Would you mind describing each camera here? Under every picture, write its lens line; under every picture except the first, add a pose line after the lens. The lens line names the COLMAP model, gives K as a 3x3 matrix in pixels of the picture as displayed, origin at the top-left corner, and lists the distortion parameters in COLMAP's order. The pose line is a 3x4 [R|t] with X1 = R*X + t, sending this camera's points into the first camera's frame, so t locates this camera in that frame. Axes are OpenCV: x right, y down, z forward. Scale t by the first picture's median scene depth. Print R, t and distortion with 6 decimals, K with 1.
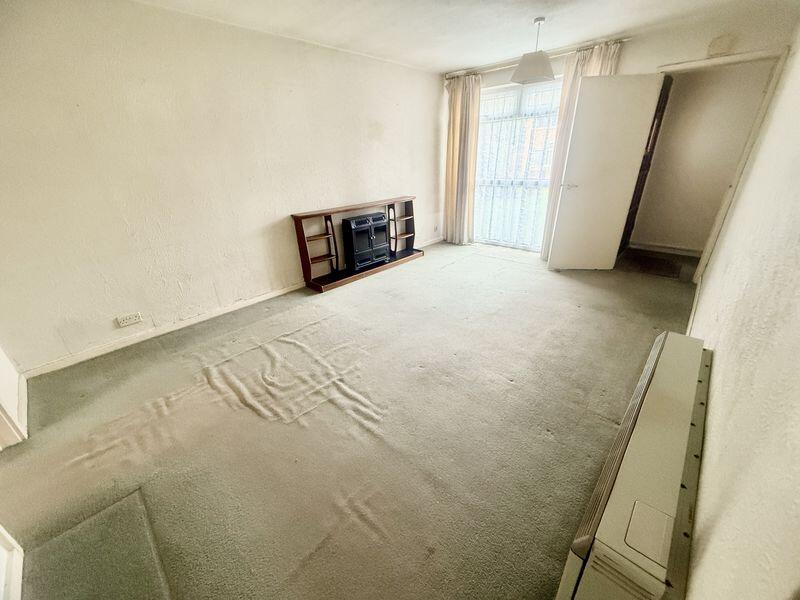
lens RADIAL K [[317.2, 0, 404.9], [0, 317.2, 298.4], [0, 0, 1]] dist [-0.000694, 0.000088]
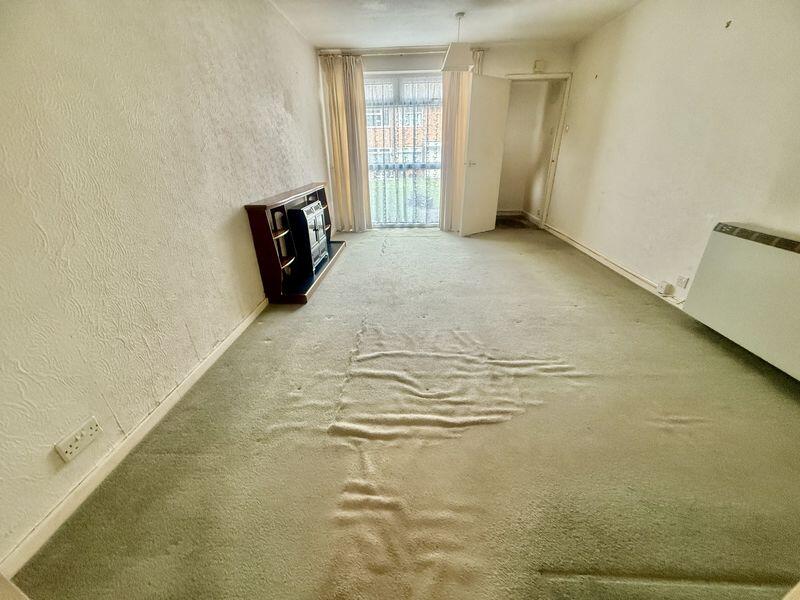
lens RADIAL K [[317.2, 0, 400.6], [0, 317.2, 296.6], [0, 0, 1]] dist [-0.000694, 0.000088]
pose [[0.756106, -0.256710, 0.601999, -0.669571], [0.263518, 0.961414, 0.078999, -0.041213], [-0.599051, 0.098906, 0.794579, 0.303745]]
